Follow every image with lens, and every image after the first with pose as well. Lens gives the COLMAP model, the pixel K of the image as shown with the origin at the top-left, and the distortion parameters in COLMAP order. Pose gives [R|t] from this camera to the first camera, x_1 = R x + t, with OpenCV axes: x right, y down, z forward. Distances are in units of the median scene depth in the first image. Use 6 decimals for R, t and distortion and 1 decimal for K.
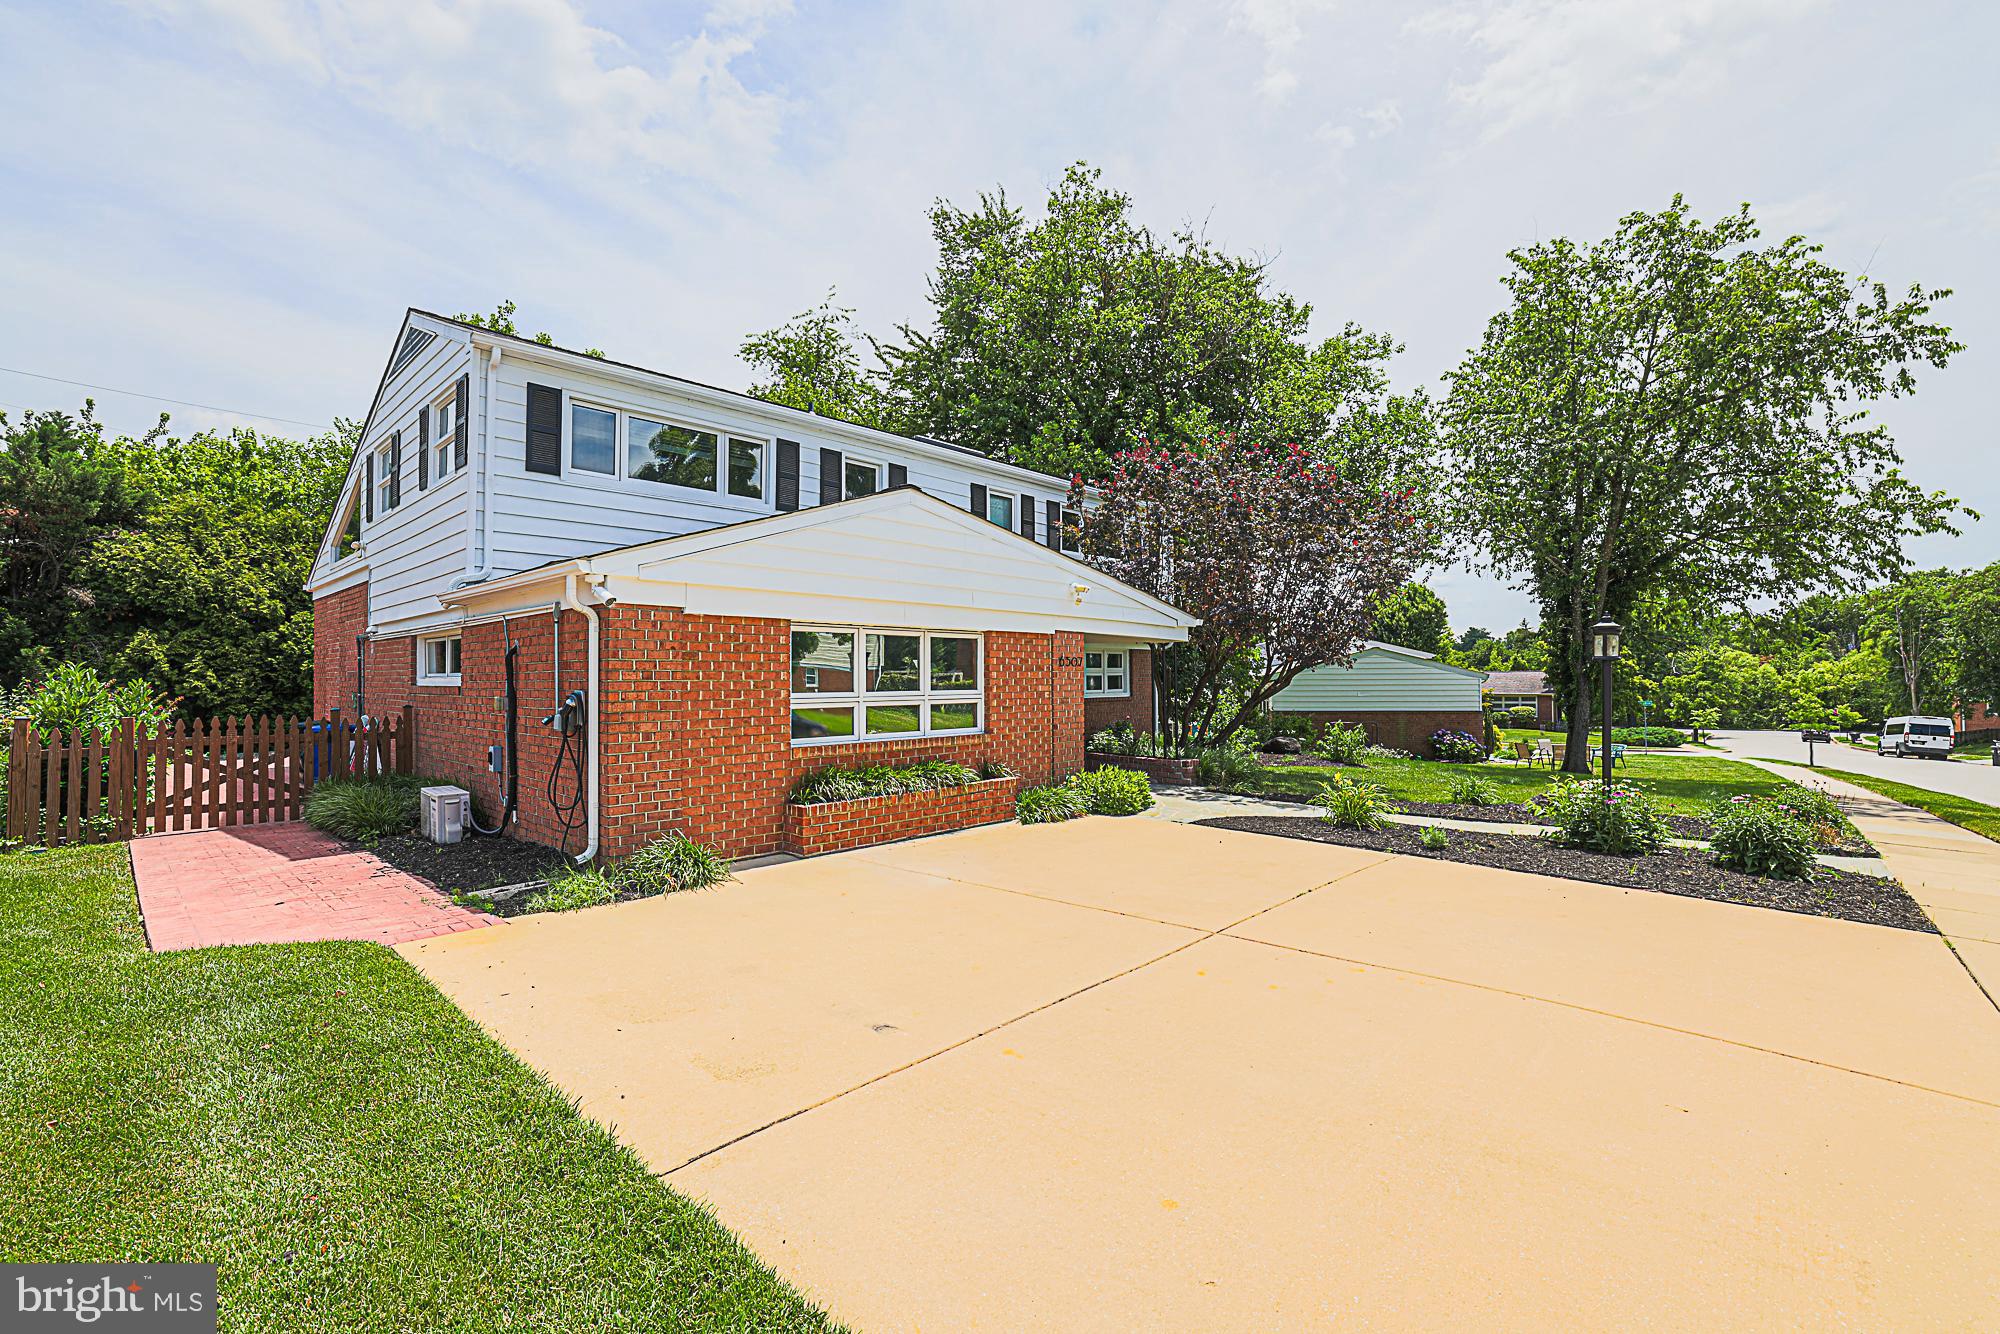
lens RADIAL K [[851.3, 0, 988.2], [0, 851.3, 680.3], [0, 0, 1]] dist [-0.008187, 0.002278]
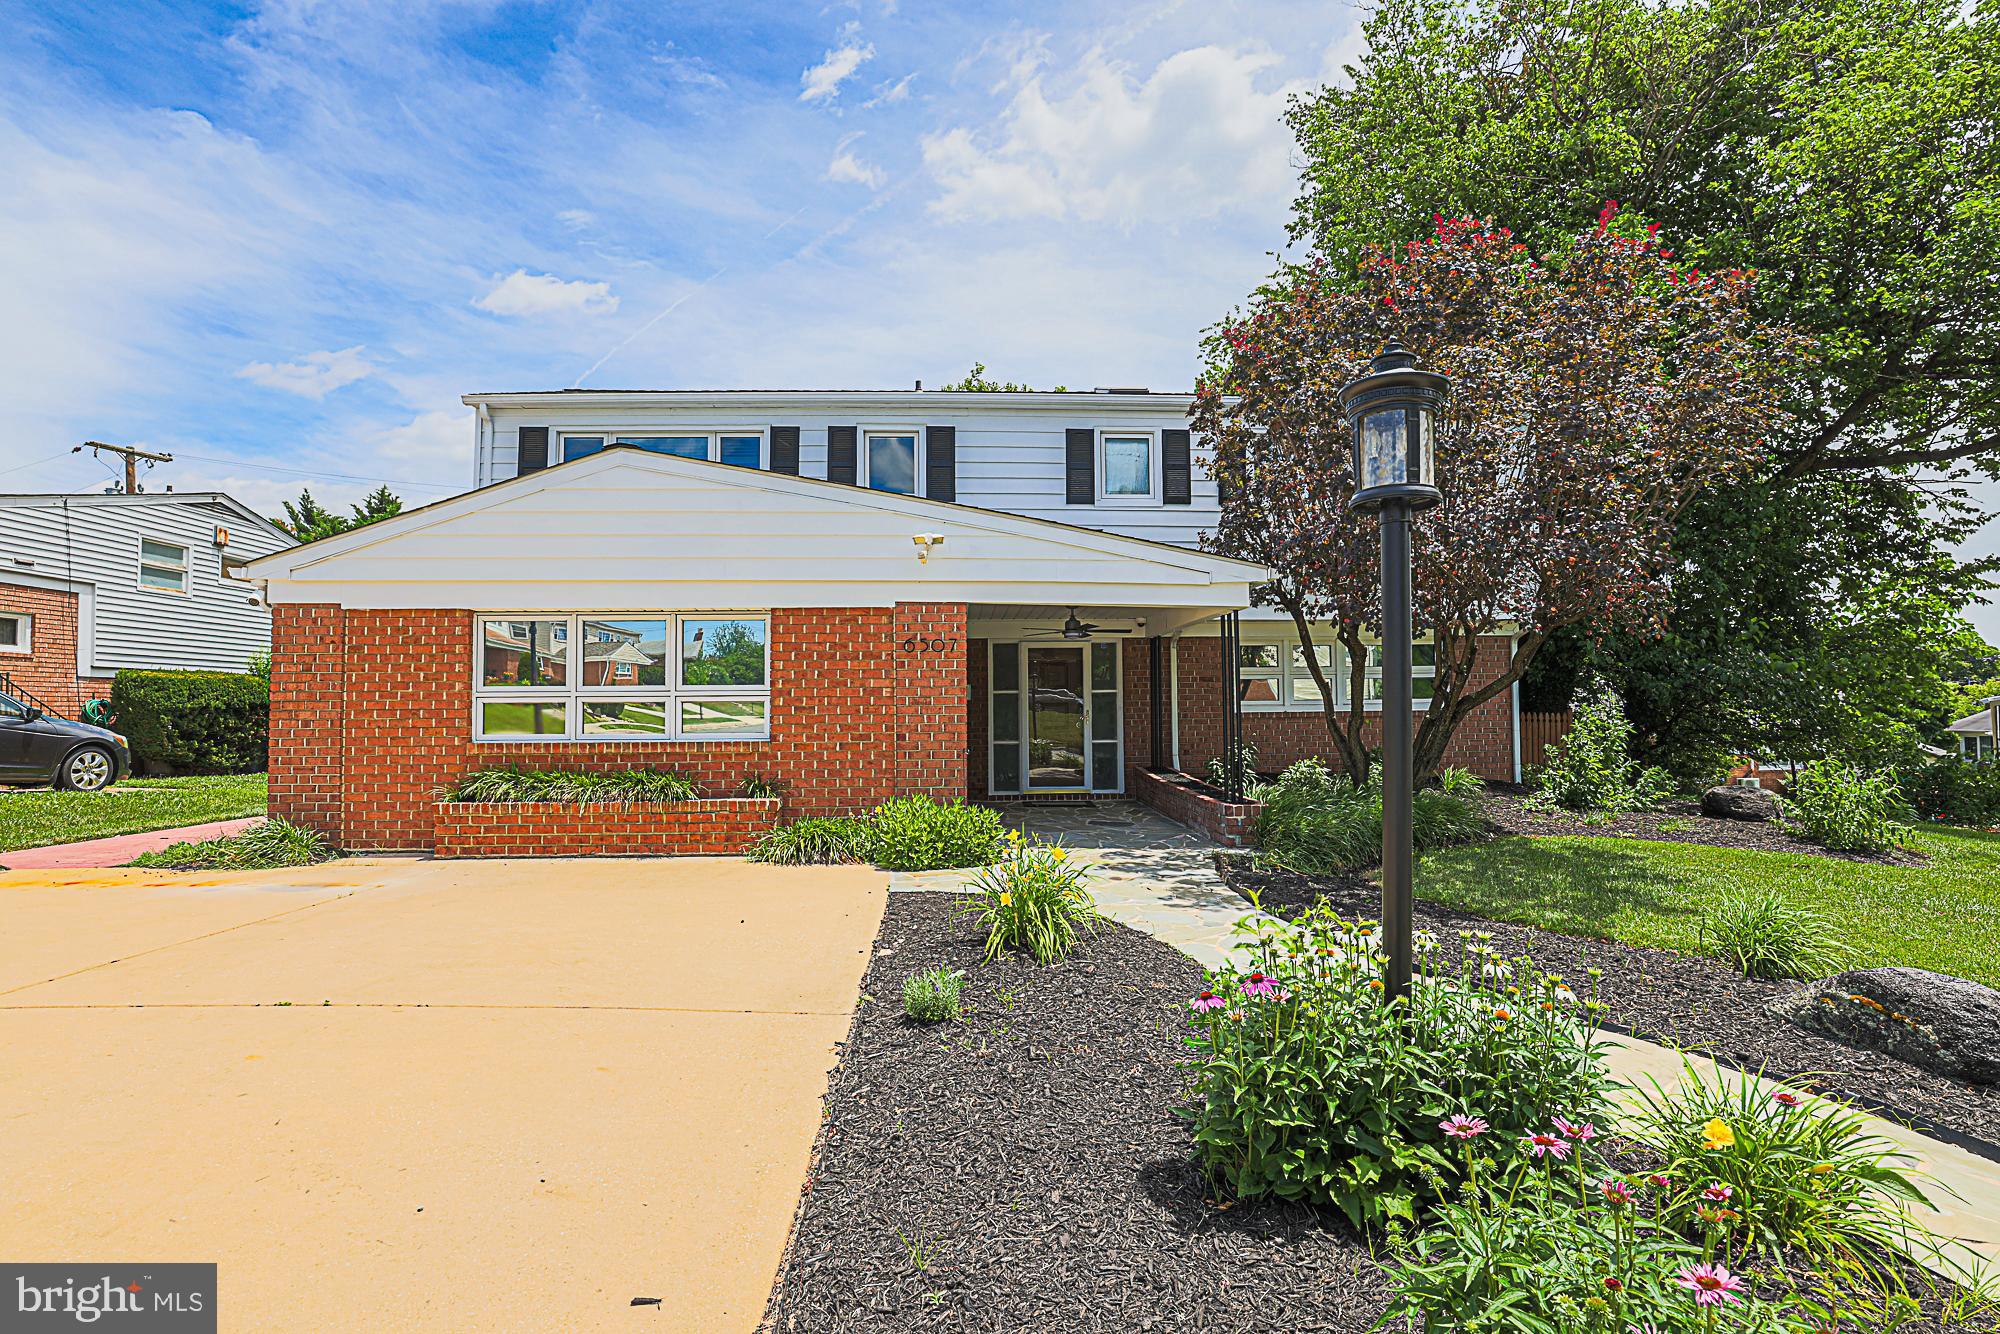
lens RADIAL K [[851.3, 0, 1000.7], [0, 851.3, 670.3], [0, 0, 1]] dist [-0.008187, 0.002278]
pose [[0.724449, -0.023537, -0.688926, 0.867903], [0.000308, 0.999428, -0.033821, 0.030235], [0.689328, 0.024289, 0.724042, 0.718676]]
